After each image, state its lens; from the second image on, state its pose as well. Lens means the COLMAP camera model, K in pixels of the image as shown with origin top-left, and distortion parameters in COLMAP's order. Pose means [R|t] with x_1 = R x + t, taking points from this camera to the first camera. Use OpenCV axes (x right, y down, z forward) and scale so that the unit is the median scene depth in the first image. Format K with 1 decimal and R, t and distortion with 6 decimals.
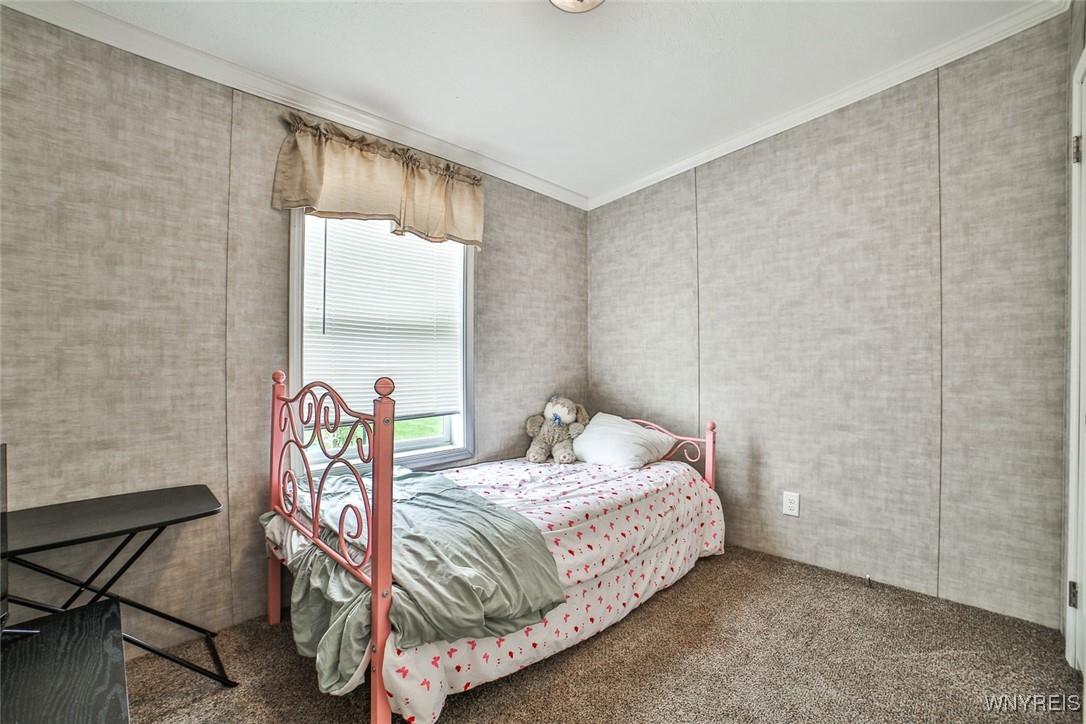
lens RADIAL K [[452.7, 0, 552.5], [0, 452.7, 362.5], [0, 0, 1]] dist [-0.102731, 0.037932]
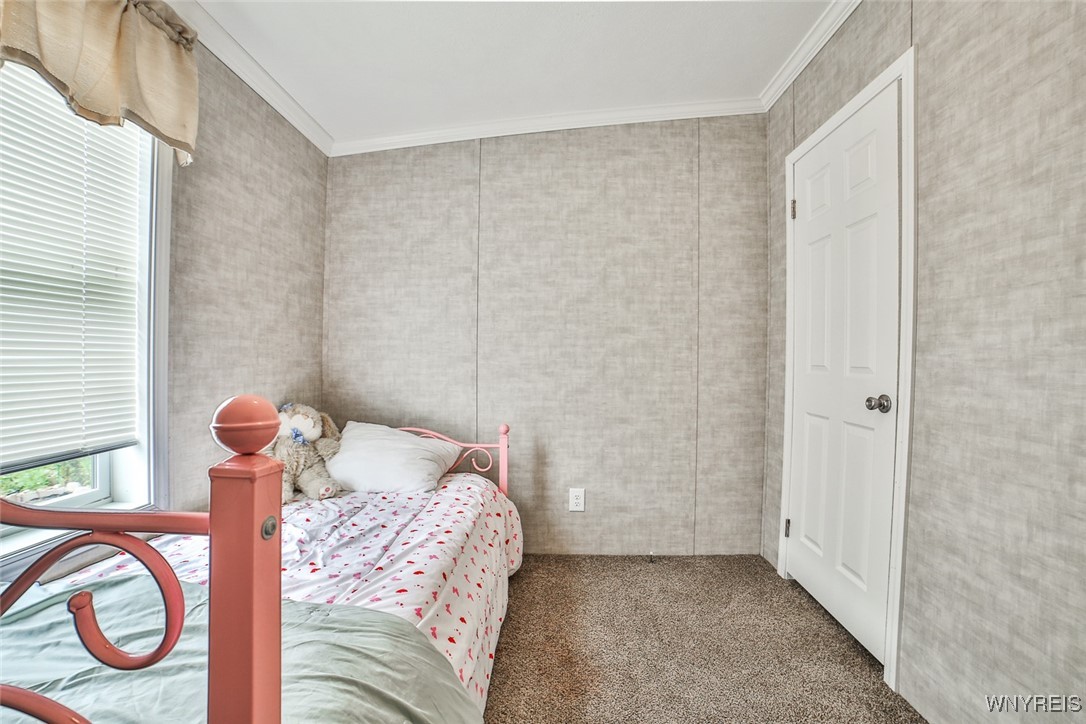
lens RADIAL K [[452.7, 0, 552.5], [0, 452.7, 362.5], [0, 0, 1]] dist [-0.102731, 0.037932]
pose [[0.740326, 0.004892, 0.672231, -0.180986], [-0.011876, 0.999913, 0.005803, 0.002165], [-0.672144, -0.012280, 0.740319, 0.263088]]
